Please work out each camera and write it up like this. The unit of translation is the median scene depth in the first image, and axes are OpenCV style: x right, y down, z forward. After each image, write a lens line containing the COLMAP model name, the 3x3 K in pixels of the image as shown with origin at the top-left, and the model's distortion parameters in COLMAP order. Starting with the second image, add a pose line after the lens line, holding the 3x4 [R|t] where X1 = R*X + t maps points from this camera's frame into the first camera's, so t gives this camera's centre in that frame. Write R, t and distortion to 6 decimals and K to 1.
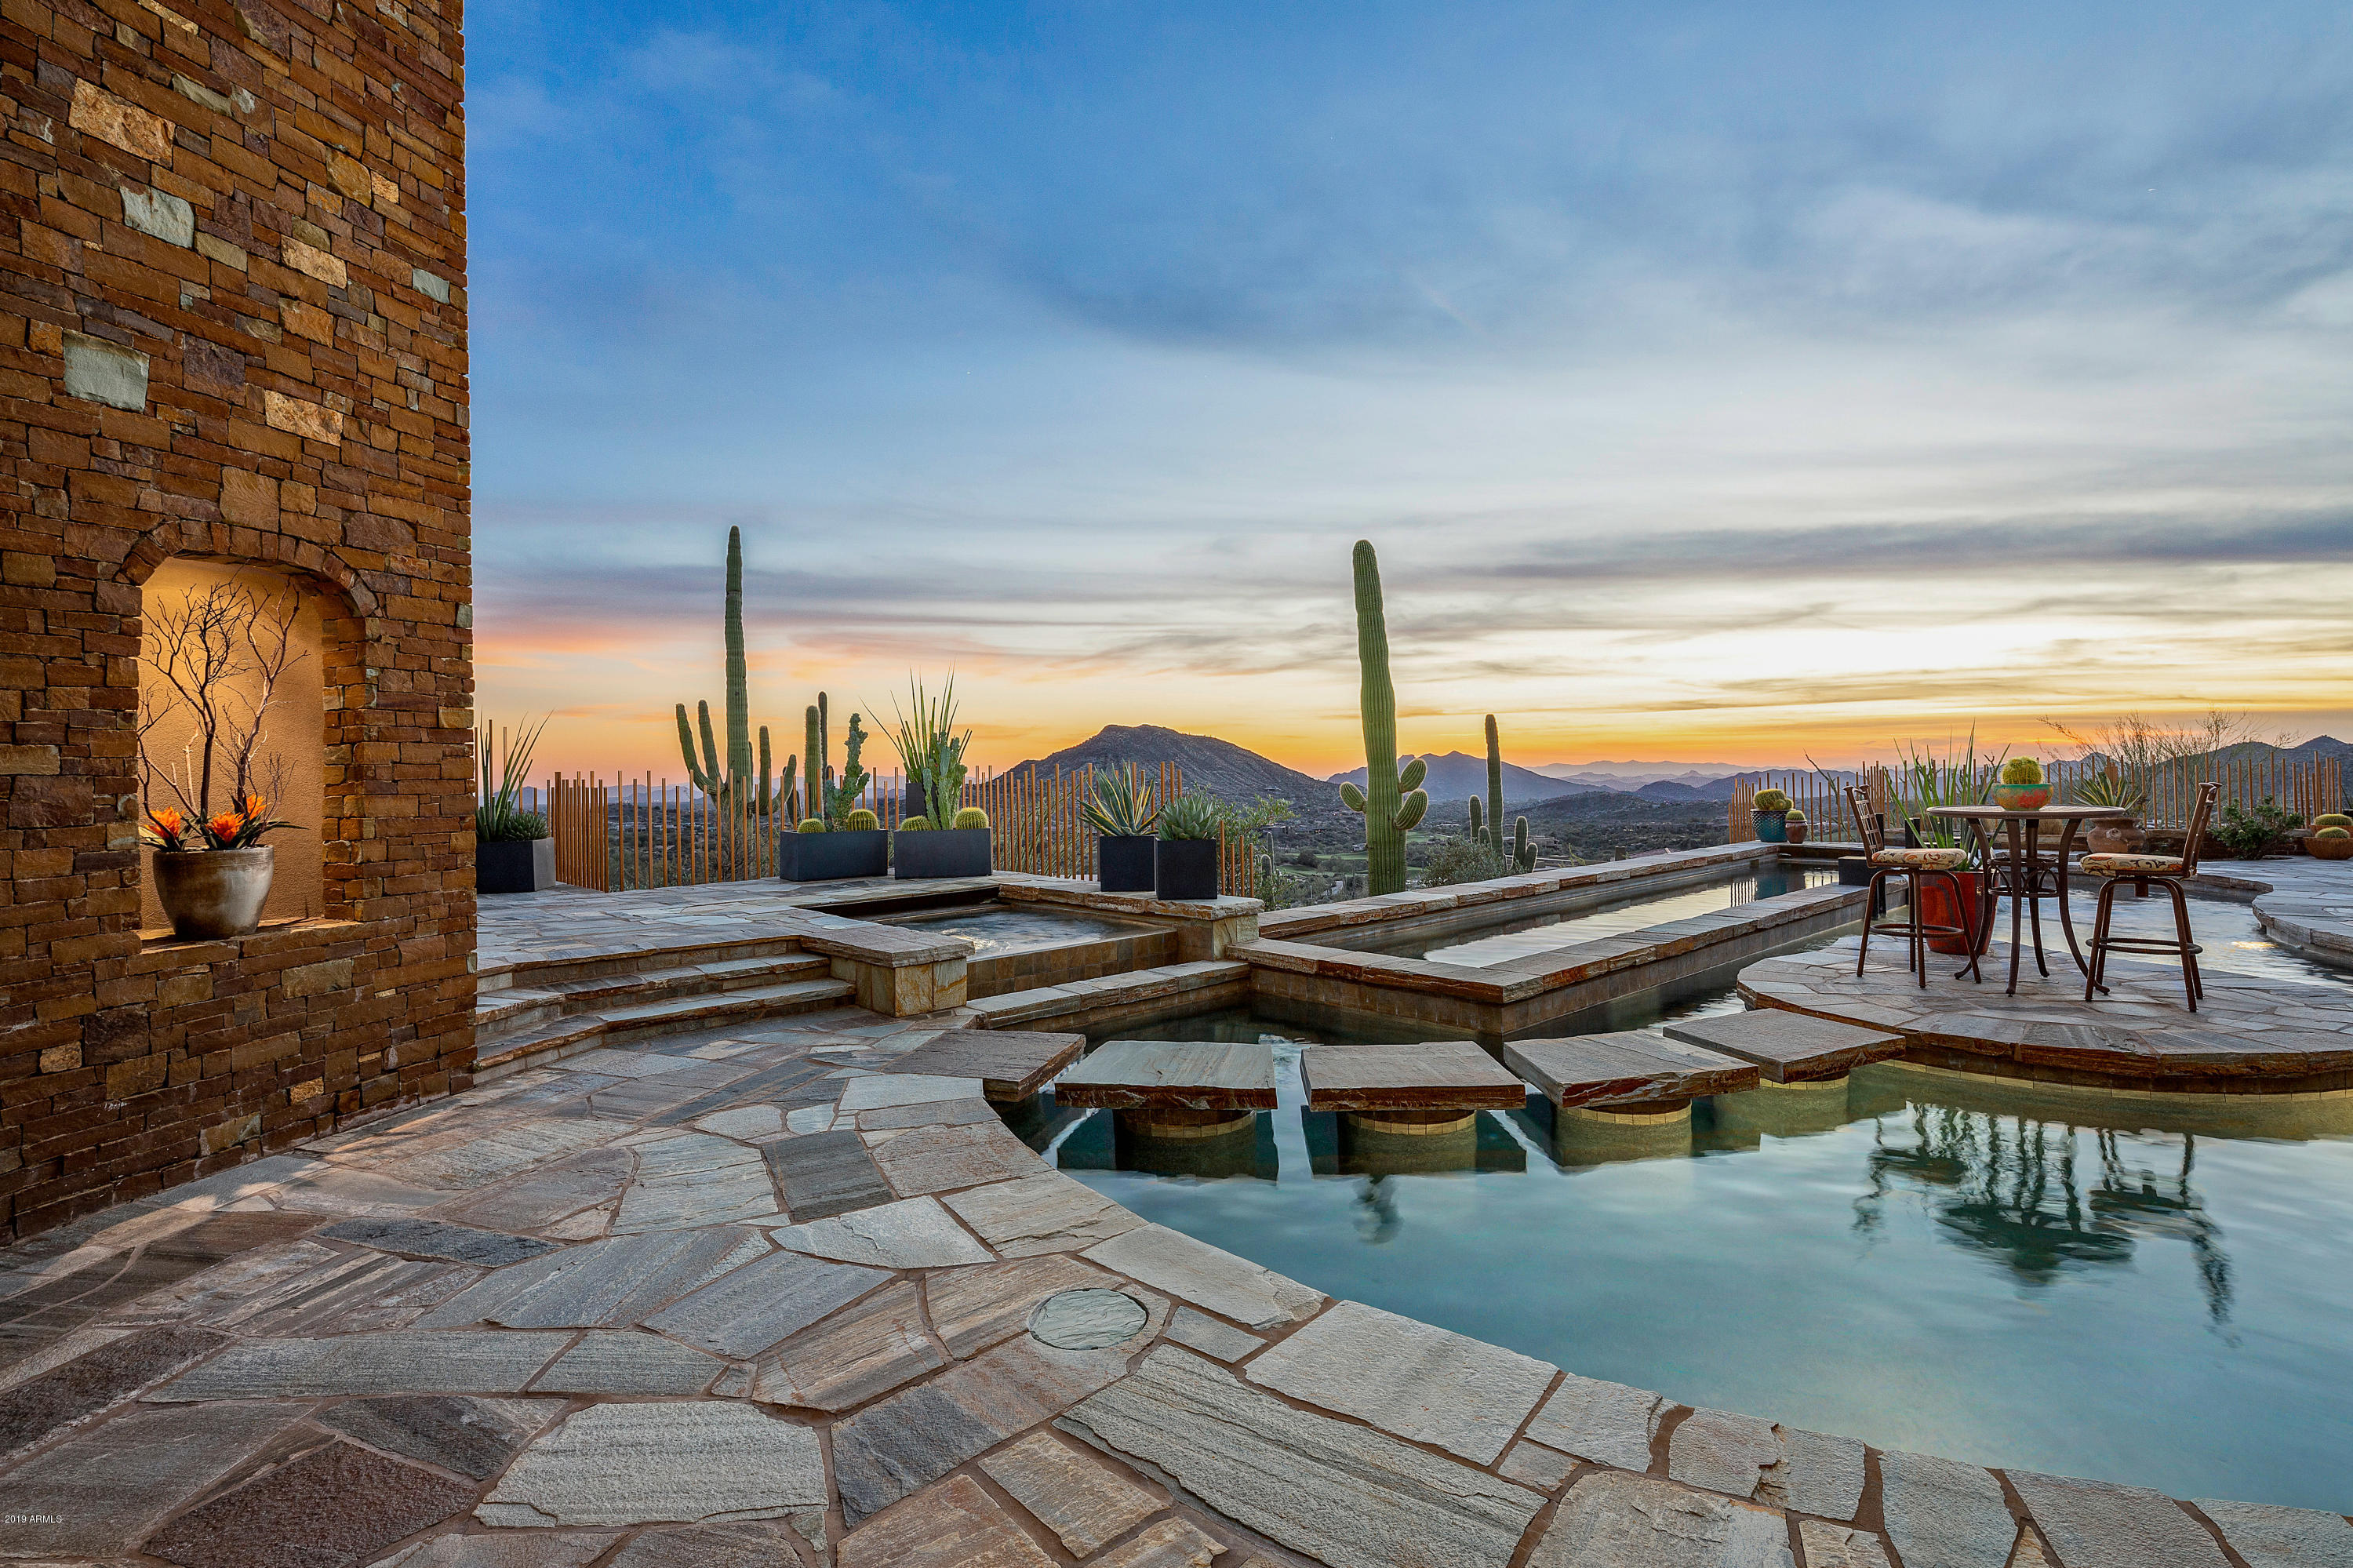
lens RADIAL K [[1149.3, 0, 1170.1], [0, 1149.3, 760.6], [0, 0, 1]] dist [-0.002487, -0.000074]
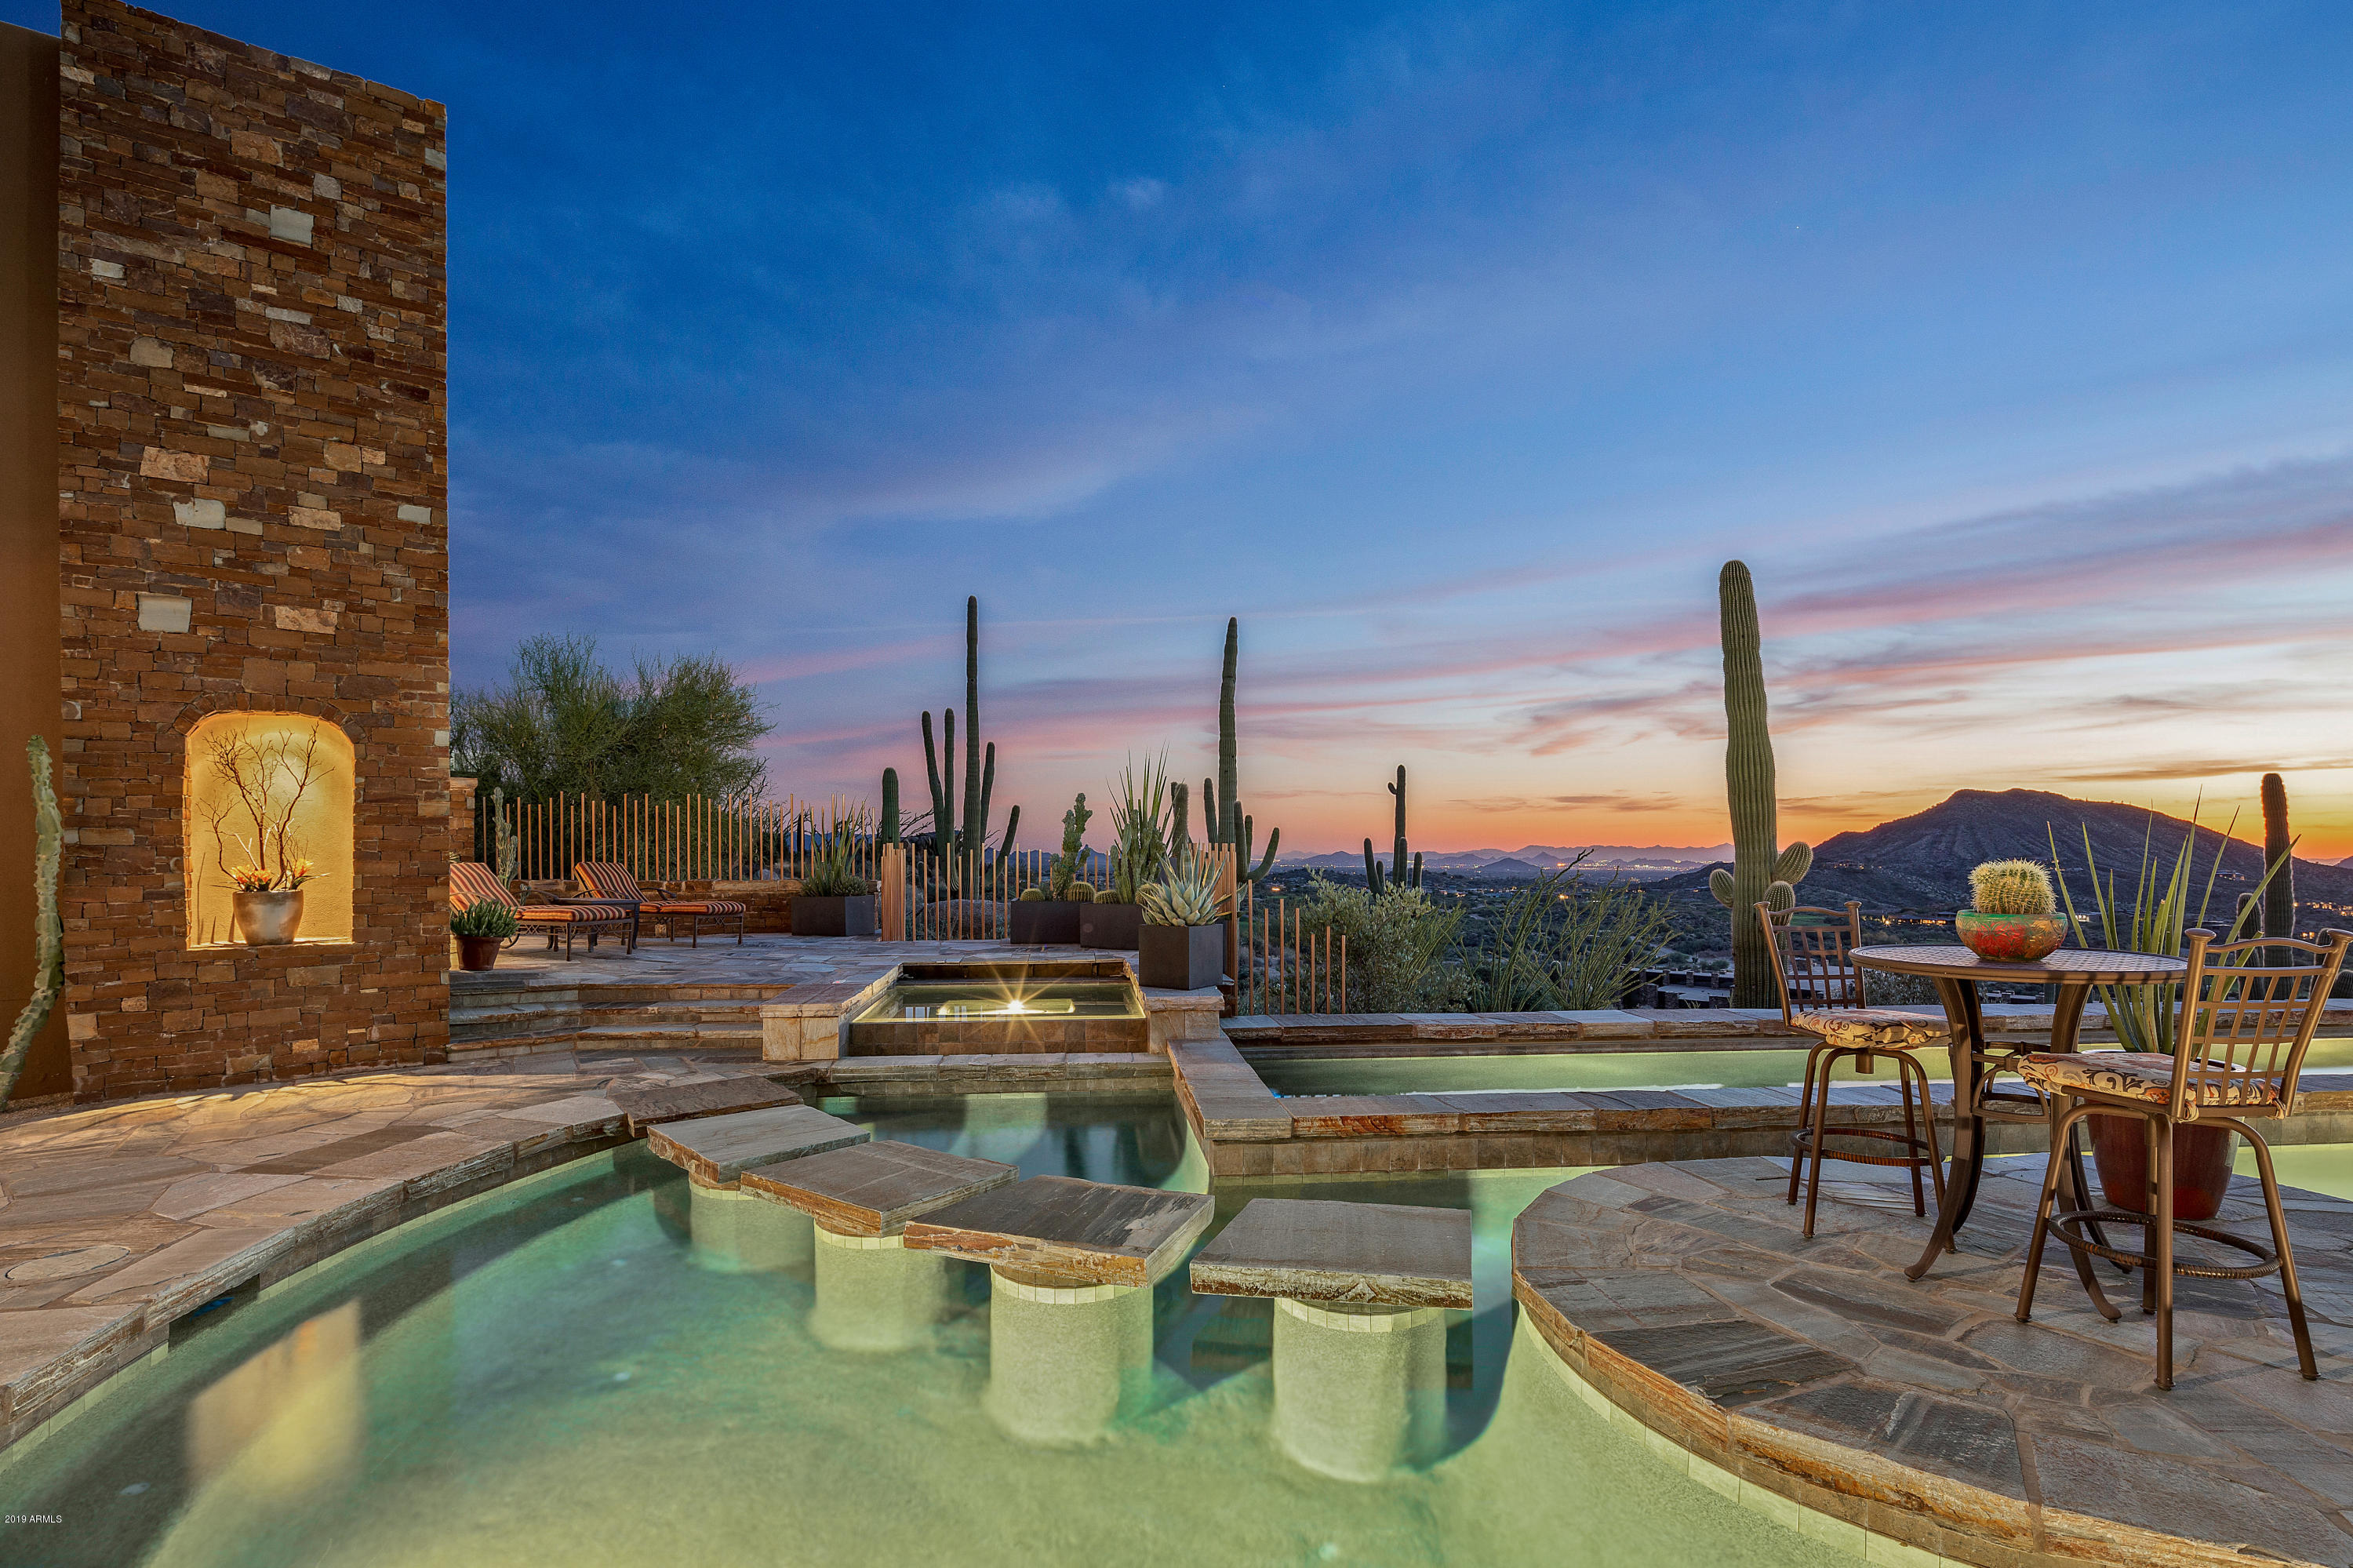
lens RADIAL K [[1145.0, 0, 1165.3], [0, 1145.0, 854.1], [0, 0, 1]] dist [0.001176, -0.000354]
pose [[0.789312, 0.020439, -0.613652, 1.091249], [-0.008183, 0.999707, 0.022772, -0.021739], [0.613937, -0.012953, 0.789249, 0.456911]]
